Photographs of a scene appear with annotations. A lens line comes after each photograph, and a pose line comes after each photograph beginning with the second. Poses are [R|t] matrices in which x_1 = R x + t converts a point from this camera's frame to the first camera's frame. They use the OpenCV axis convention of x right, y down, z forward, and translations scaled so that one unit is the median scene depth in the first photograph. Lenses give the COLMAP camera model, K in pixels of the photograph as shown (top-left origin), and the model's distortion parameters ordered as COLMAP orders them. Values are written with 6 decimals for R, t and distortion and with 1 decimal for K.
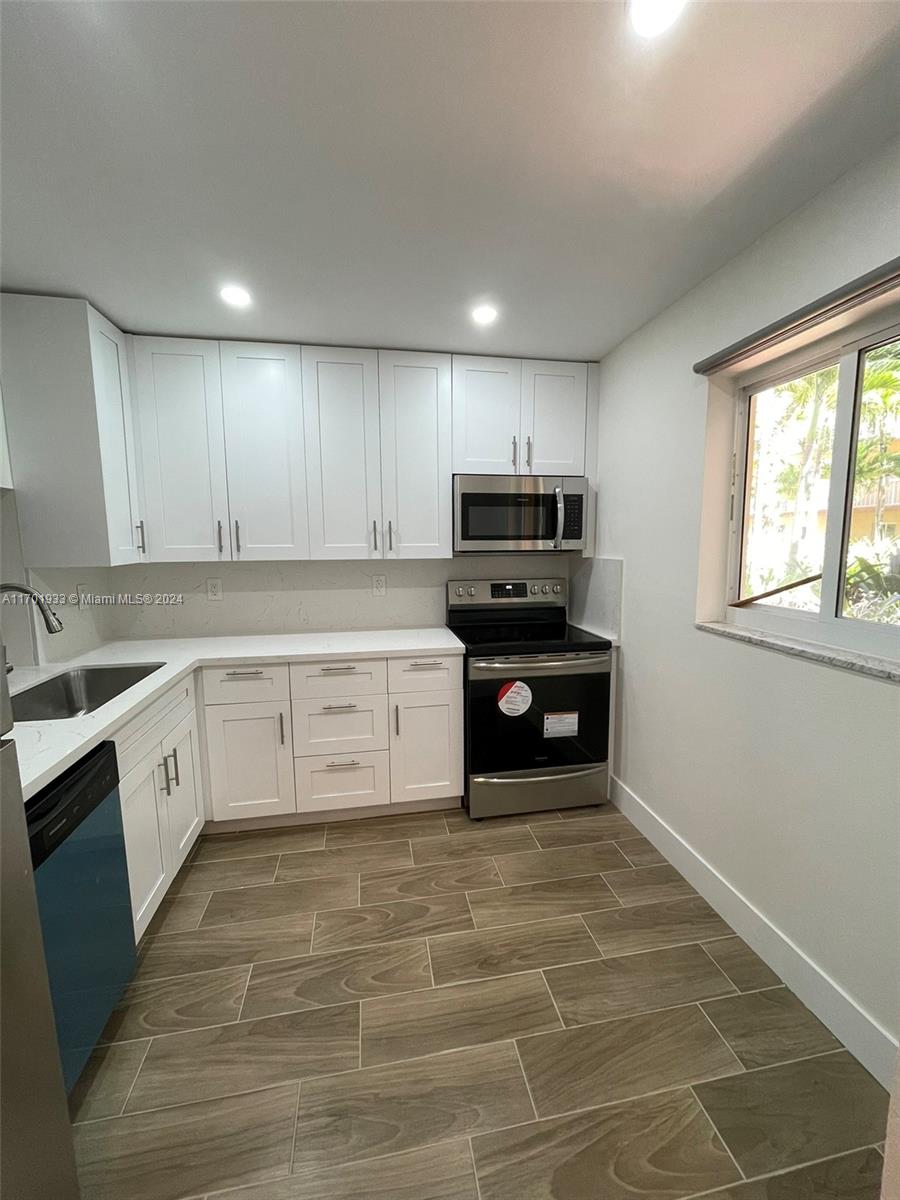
lens RADIAL K [[485.3, 0, 450.0], [0, 485.3, 600.0], [0, 0, 1]] dist [-0.002879, -0.000429]
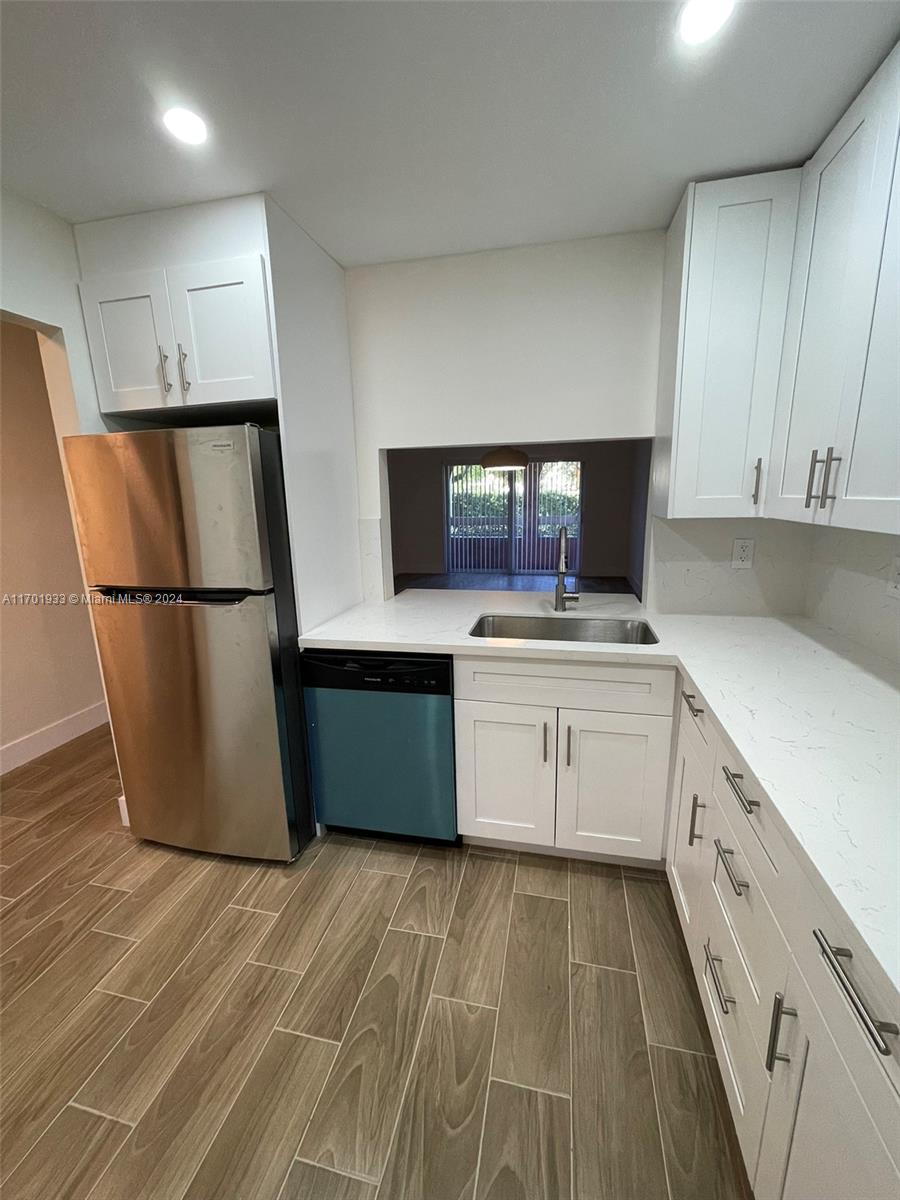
lens RADIAL K [[485.3, 0, 450.0], [0, 485.3, 600.0], [0, 0, 1]] dist [-0.002879, -0.000429]
pose [[-0.397210, 0.209943, -0.893391, 0.225916], [-0.086163, 0.960650, 0.264058, -0.109309], [0.913674, 0.181864, -0.363491, 0.909803]]
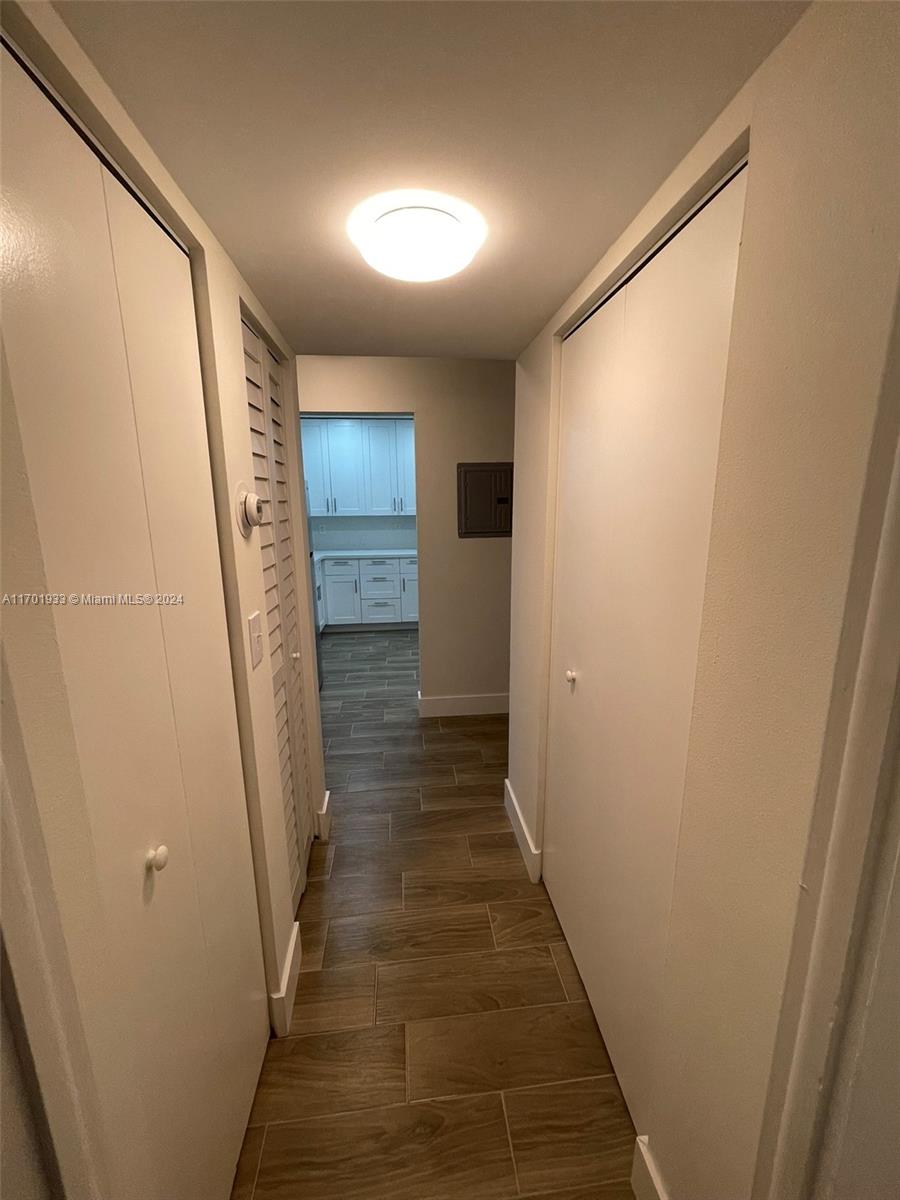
lens RADIAL K [[485.3, 0, 450.0], [0, 485.3, 600.0], [0, 0, 1]] dist [-0.002879, -0.000429]
pose [[0.996761, 0.010543, -0.079723, 0.314385], [-0.003985, 0.996626, 0.081981, 0.135622], [0.080318, -0.081398, 0.993440, -1.376487]]
